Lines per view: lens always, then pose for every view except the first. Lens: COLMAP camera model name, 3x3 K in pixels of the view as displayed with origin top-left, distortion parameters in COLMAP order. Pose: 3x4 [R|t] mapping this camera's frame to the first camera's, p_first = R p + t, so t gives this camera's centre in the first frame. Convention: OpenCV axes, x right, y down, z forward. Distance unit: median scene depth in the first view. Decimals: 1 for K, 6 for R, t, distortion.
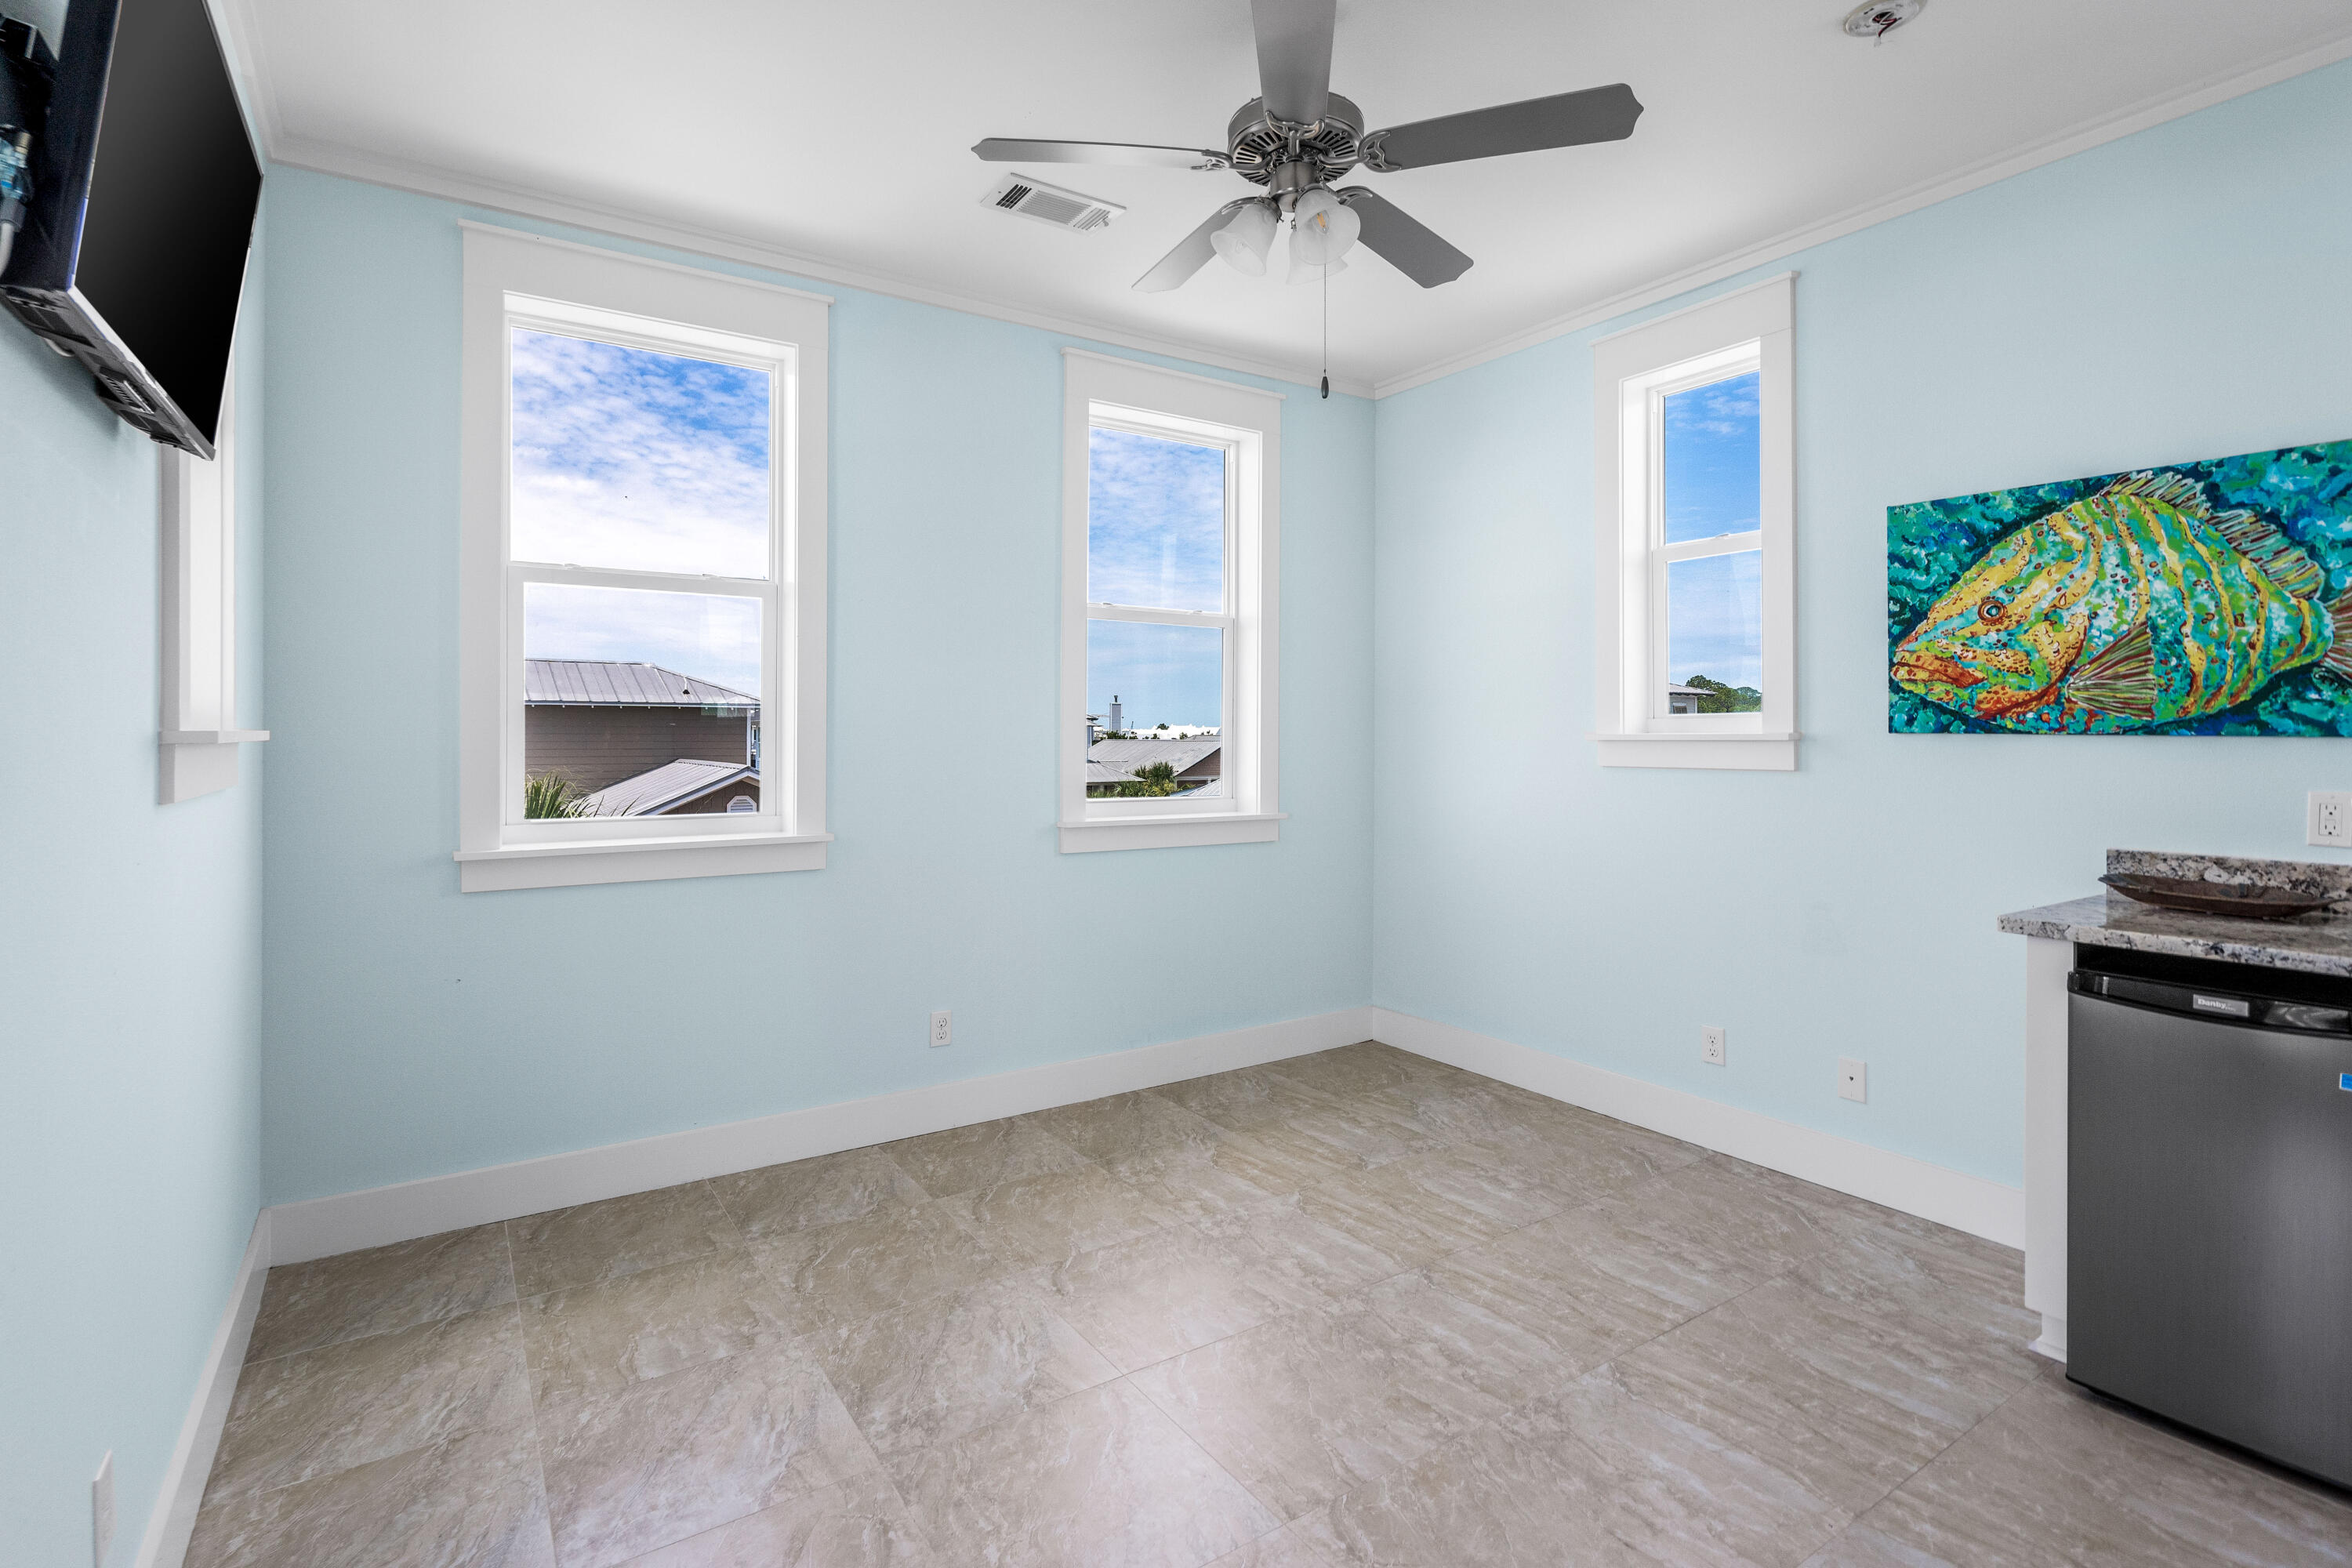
lens RADIAL K [[1119.9, 0, 1115.0], [0, 1119.9, 740.0], [0, 0, 1]] dist [-0.002481, 0.000595]
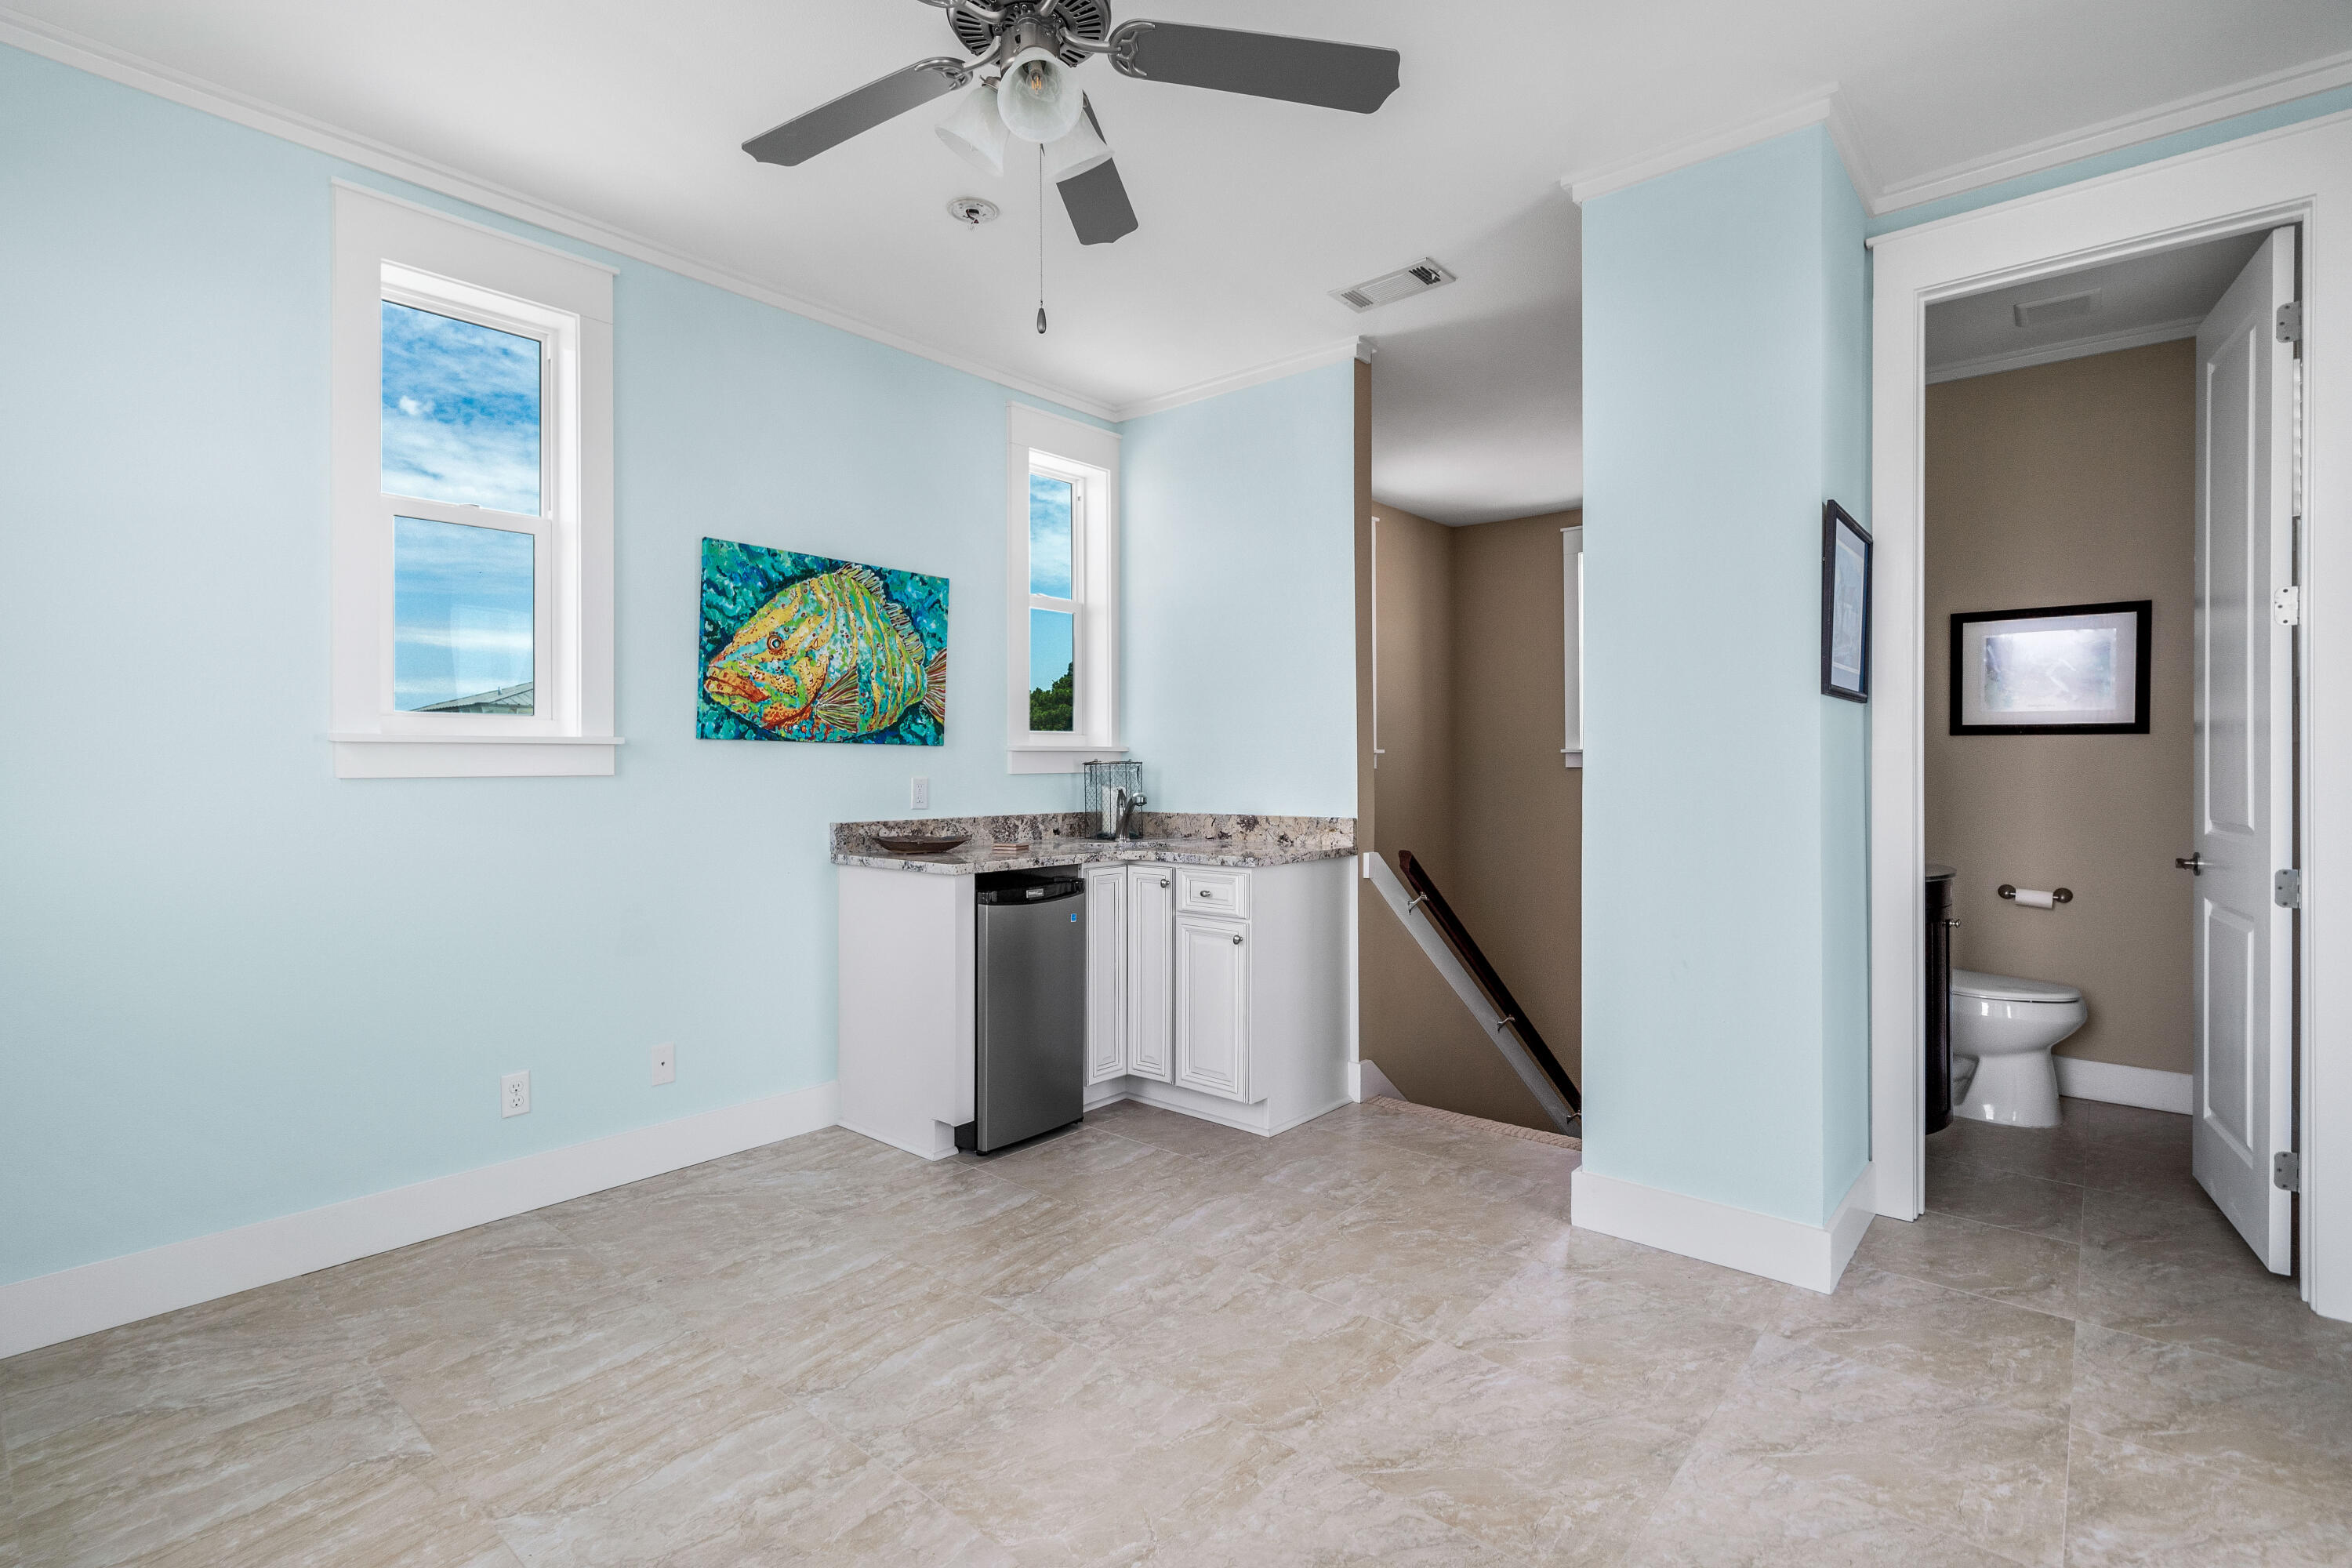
lens RADIAL K [[1119.9, 0, 1169.4], [0, 1119.9, 770.0], [0, 0, 1]] dist [-0.002481, 0.000595]
pose [[-0.314773, -0.006442, 0.949145, -0.571120], [0.003202, 0.999964, 0.007849, 0.019366], [-0.949161, 0.005510, -0.314742, 1.000623]]
